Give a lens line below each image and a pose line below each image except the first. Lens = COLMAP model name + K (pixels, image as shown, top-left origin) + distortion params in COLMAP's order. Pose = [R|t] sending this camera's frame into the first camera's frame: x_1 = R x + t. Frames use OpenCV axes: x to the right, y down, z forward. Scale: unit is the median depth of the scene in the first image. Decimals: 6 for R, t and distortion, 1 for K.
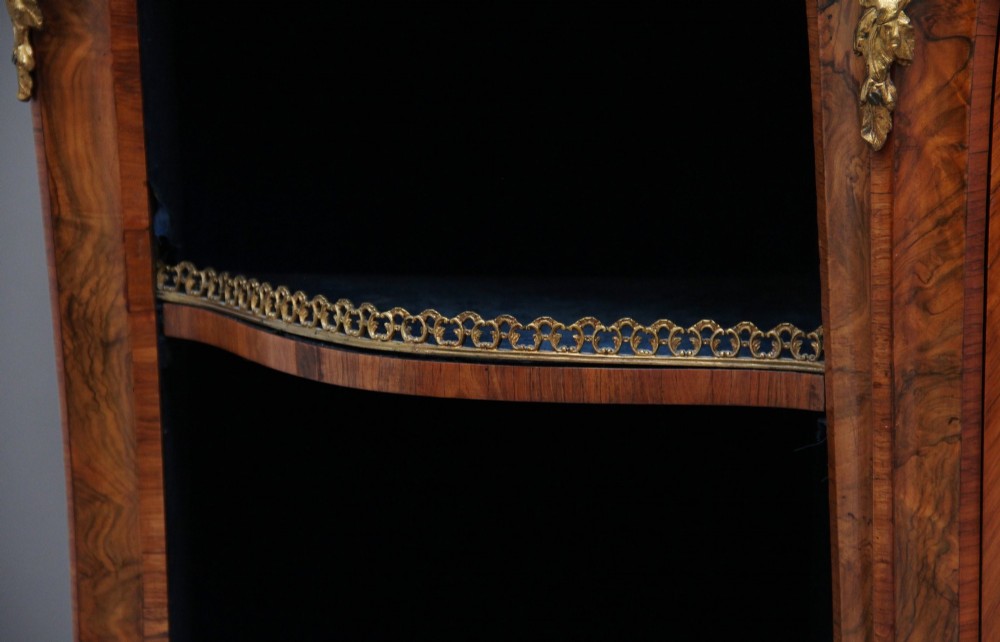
lens RADIAL K [[3028.1, 0, 518.9], [0, 3028.1, 321.2], [0, 0, 1]] dist [0.497854, -0.405852]
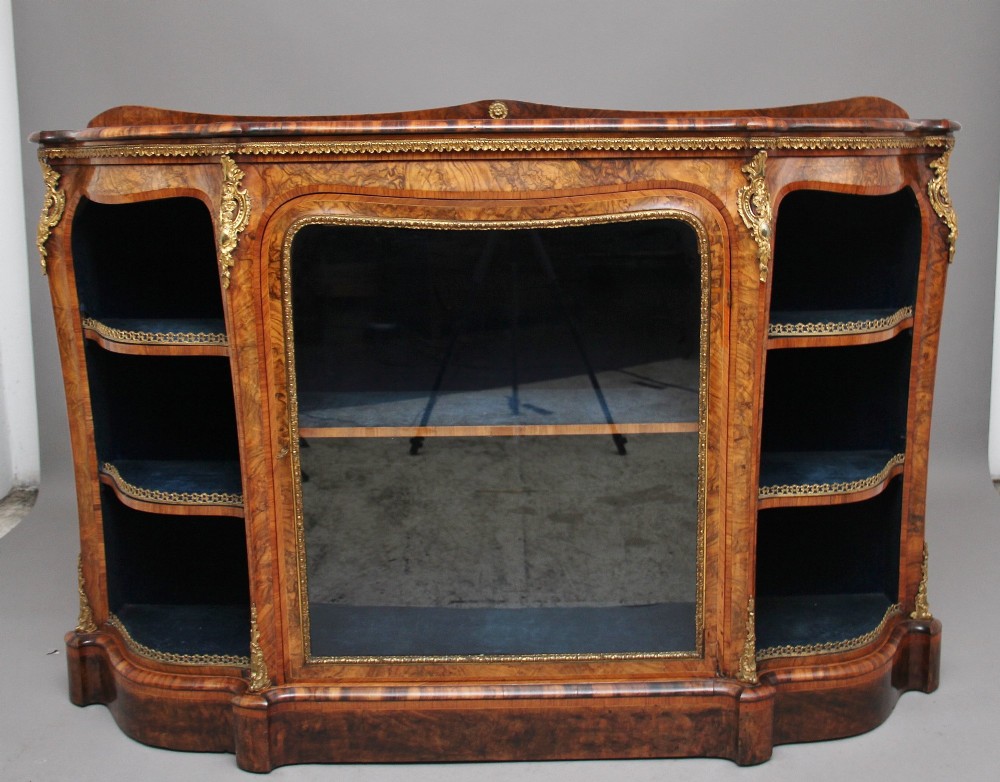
lens RADIAL K [[1207.2, 0, 522.4], [0, 1207.2, 359.6], [0, 0, 1]] dist [-0.110085, 0.069542]
pose [[0.999631, -0.017379, 0.020883, 0.417504], [0.016553, 0.999097, 0.039127, -0.018254], [-0.021544, -0.038767, 0.999016, -0.478354]]
